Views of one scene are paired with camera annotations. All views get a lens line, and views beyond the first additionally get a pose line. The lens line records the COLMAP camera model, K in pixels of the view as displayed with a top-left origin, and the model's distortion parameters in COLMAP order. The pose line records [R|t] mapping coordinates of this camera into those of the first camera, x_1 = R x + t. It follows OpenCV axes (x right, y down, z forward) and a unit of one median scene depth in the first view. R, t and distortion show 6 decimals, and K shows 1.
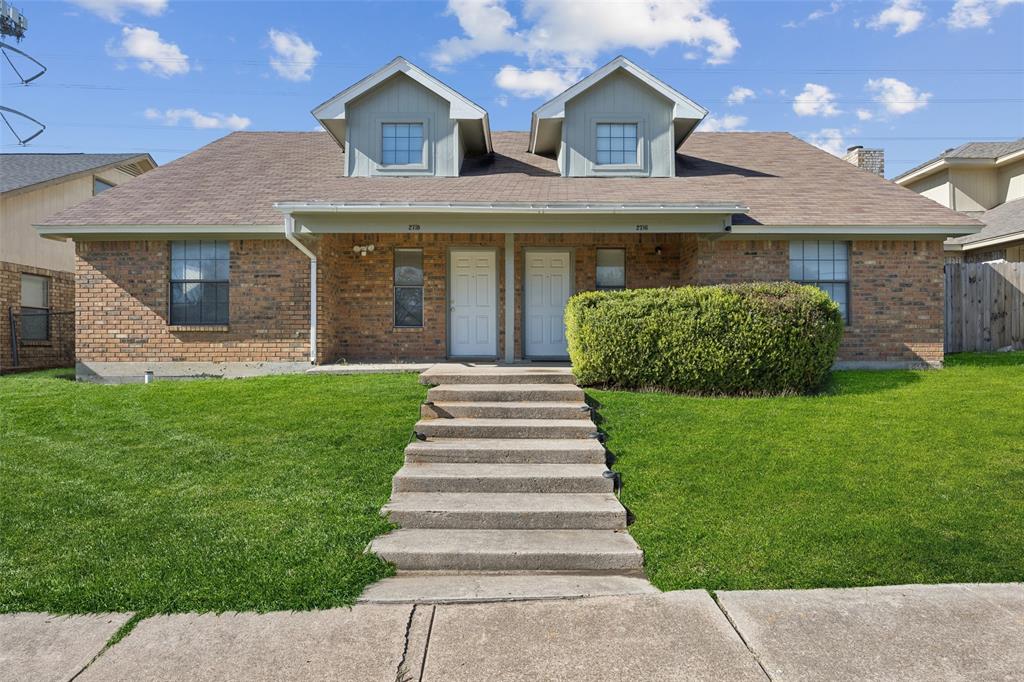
lens RADIAL K [[598.0, 0, 511.6], [0, 598.0, 345.2], [0, 0, 1]] dist [-0.006984, -0.003930]
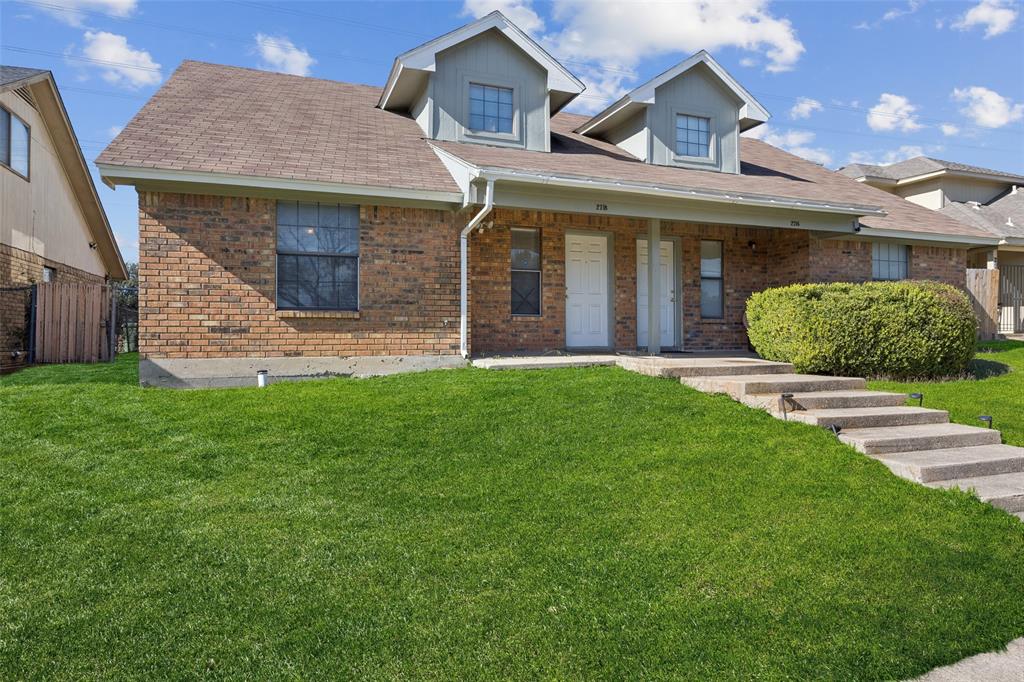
lens RADIAL K [[640.3, 0, 514.3], [0, 640.3, 333.3], [0, 0, 1]] dist [-0.006057, 0.001399]
pose [[0.933013, 0.001661, 0.359840, -0.587966], [-0.000064, 0.999990, -0.004451, 0.000541], [-0.359844, 0.004130, 0.933003, 0.121516]]
